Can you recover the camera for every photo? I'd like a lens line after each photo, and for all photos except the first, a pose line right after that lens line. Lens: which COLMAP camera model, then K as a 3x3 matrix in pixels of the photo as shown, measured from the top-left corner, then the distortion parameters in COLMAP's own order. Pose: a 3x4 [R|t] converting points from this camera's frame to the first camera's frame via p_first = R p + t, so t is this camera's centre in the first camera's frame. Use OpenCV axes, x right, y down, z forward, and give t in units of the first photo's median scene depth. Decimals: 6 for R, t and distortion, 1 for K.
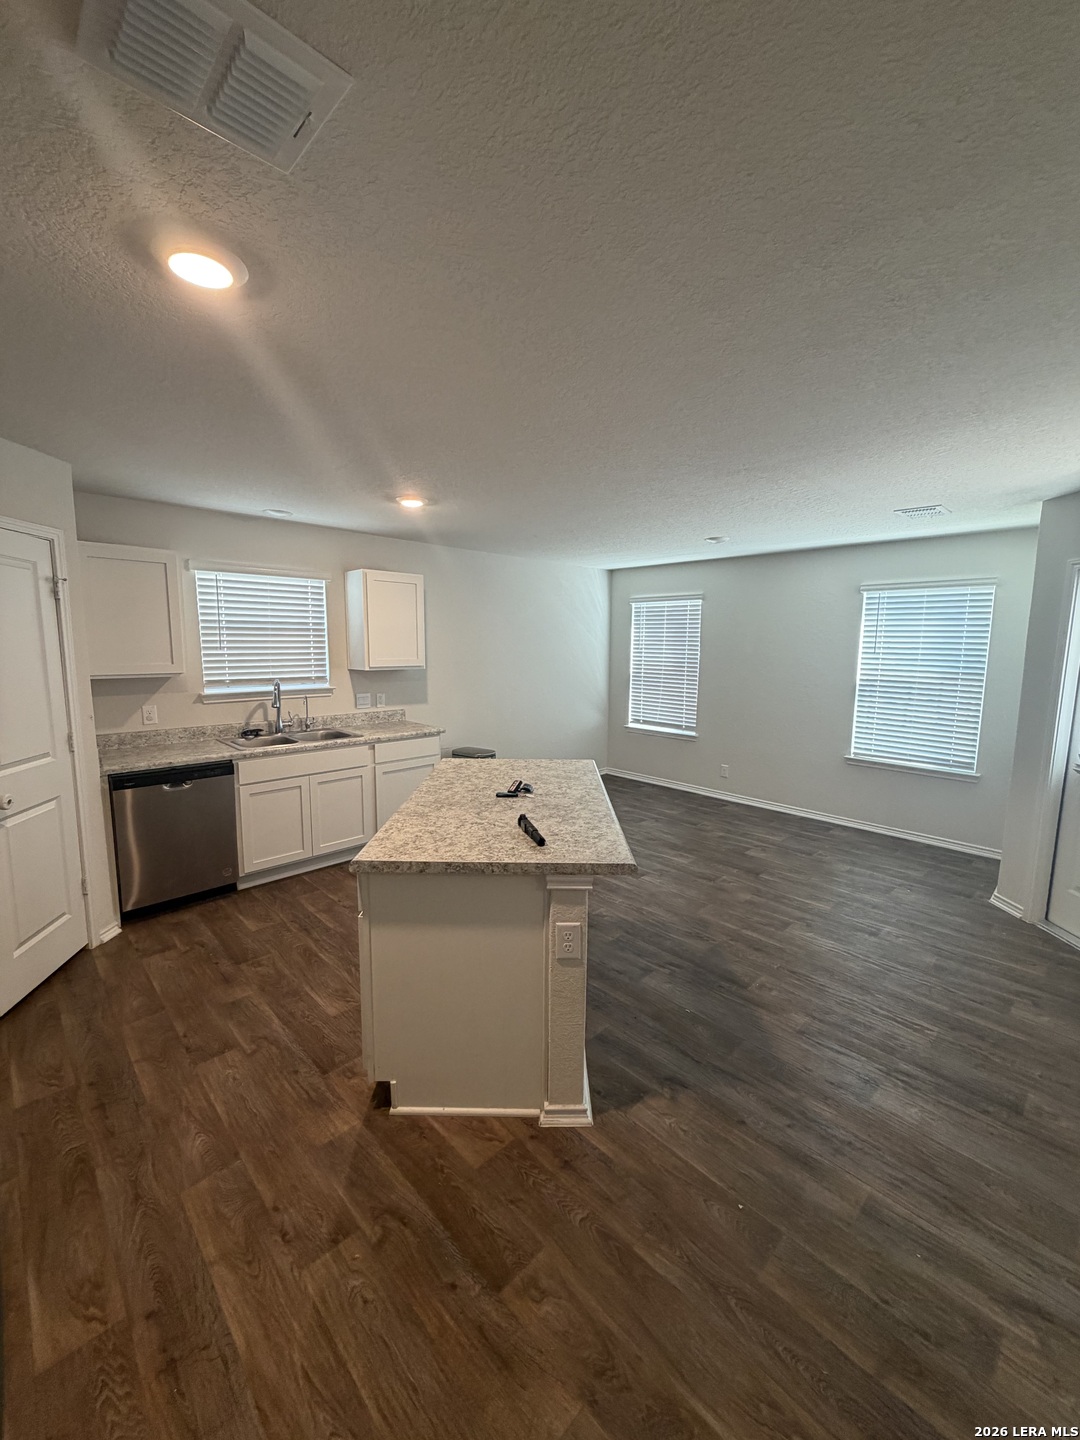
lens RADIAL K [[573.6, 0, 540.0], [0, 573.6, 720.0], [0, 0, 1]] dist [-0.000889, 0.000888]
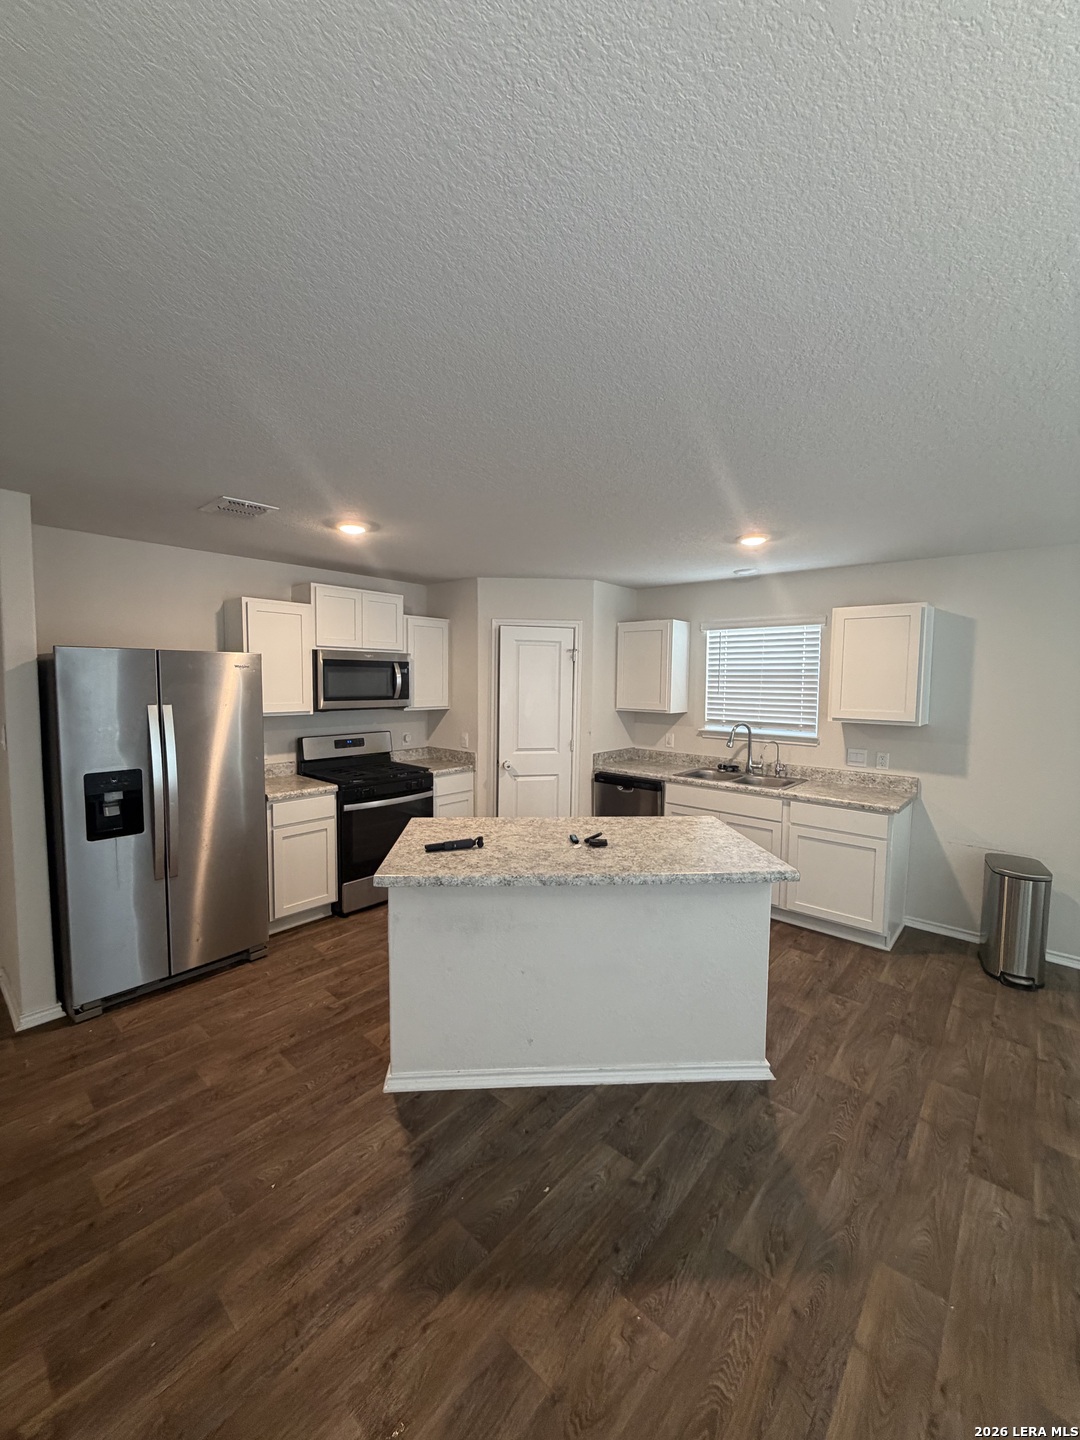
lens RADIAL K [[573.6, 0, 540.0], [0, 573.6, 720.0], [0, 0, 1]] dist [-0.000889, 0.000888]
pose [[0.079380, 0.064460, -0.994758, 0.973668], [-0.145118, 0.988023, 0.052443, -0.126309], [0.986225, 0.140195, 0.087784, 0.865558]]
